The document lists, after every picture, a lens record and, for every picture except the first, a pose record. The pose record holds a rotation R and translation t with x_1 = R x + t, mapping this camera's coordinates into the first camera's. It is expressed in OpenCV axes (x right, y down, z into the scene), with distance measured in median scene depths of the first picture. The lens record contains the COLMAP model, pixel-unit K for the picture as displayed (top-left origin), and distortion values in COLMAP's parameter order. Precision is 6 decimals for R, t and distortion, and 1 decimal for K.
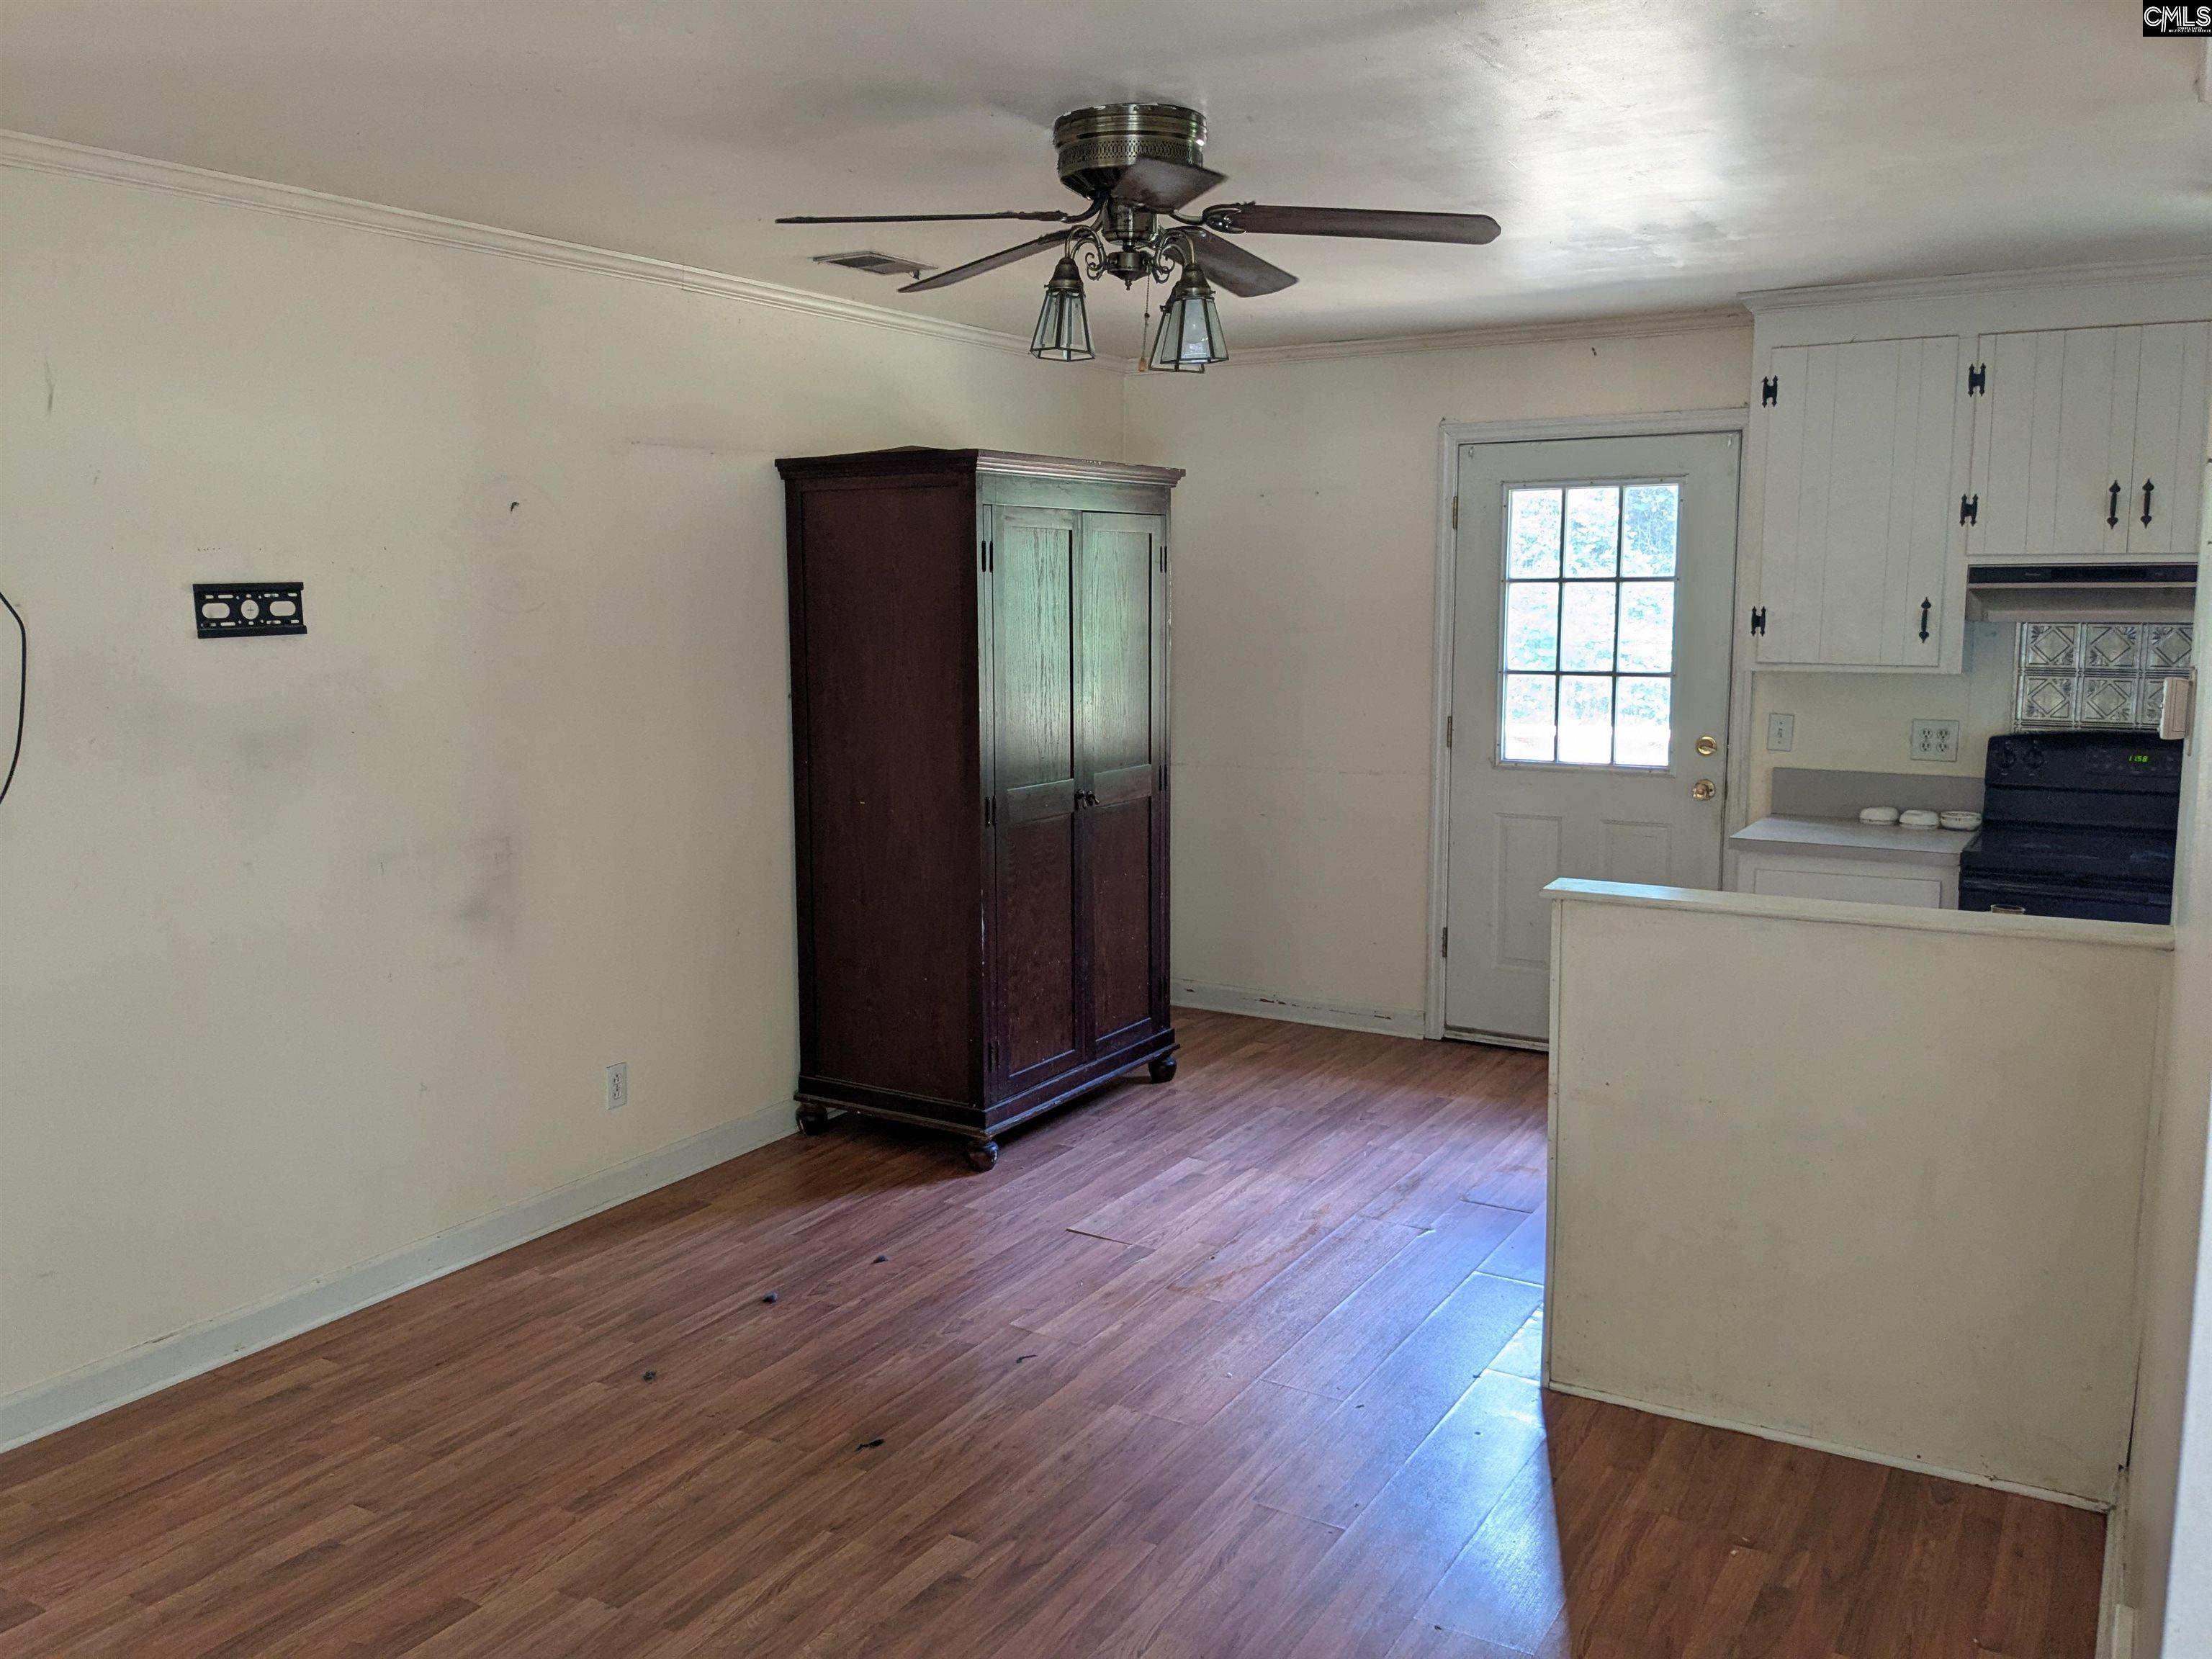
lens RADIAL K [[1755.2, 0, 1107.3], [0, 1755.2, 821.8], [0, 0, 1]] dist [0.037273, -0.034273]
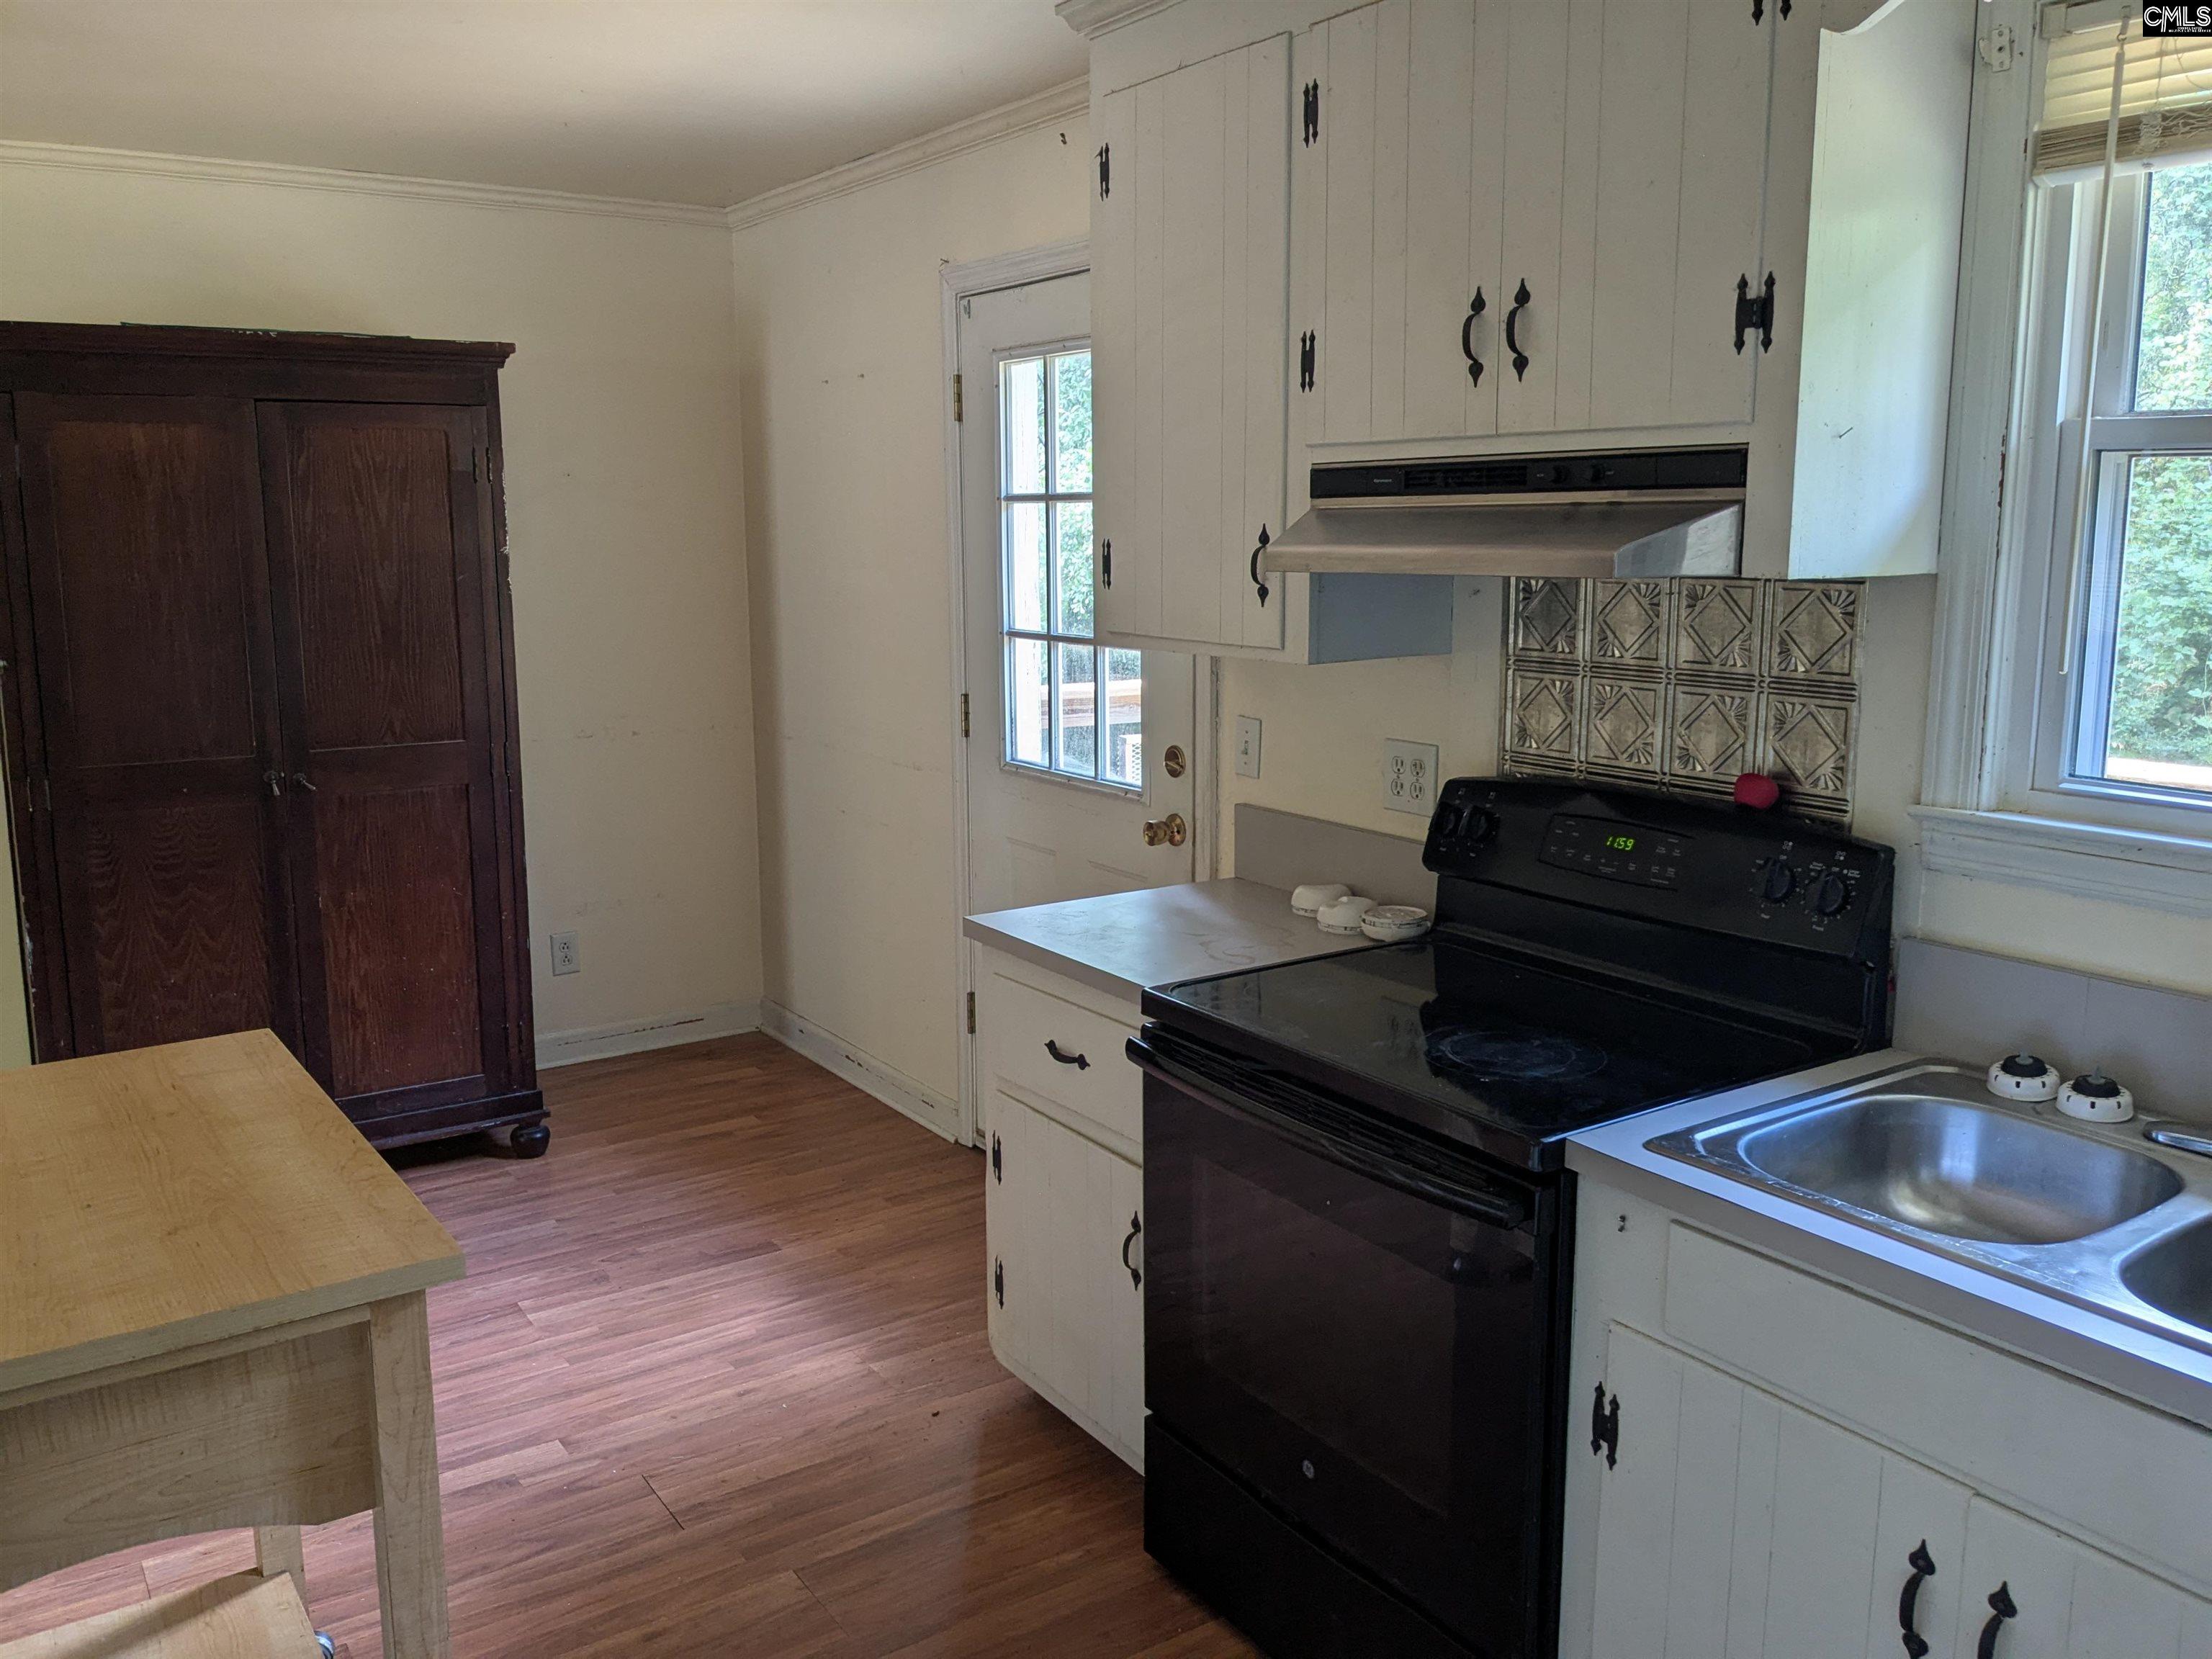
lens RADIAL K [[1755.2, 0, 1105.7], [0, 1755.2, 833.2], [0, 0, 1]] dist [0.037273, -0.034273]
pose [[0.910845, 0.076165, -0.405660, 0.609731], [-0.059534, 0.996793, 0.053480, -0.052754], [0.408432, -0.024562, 0.912458, 0.441320]]
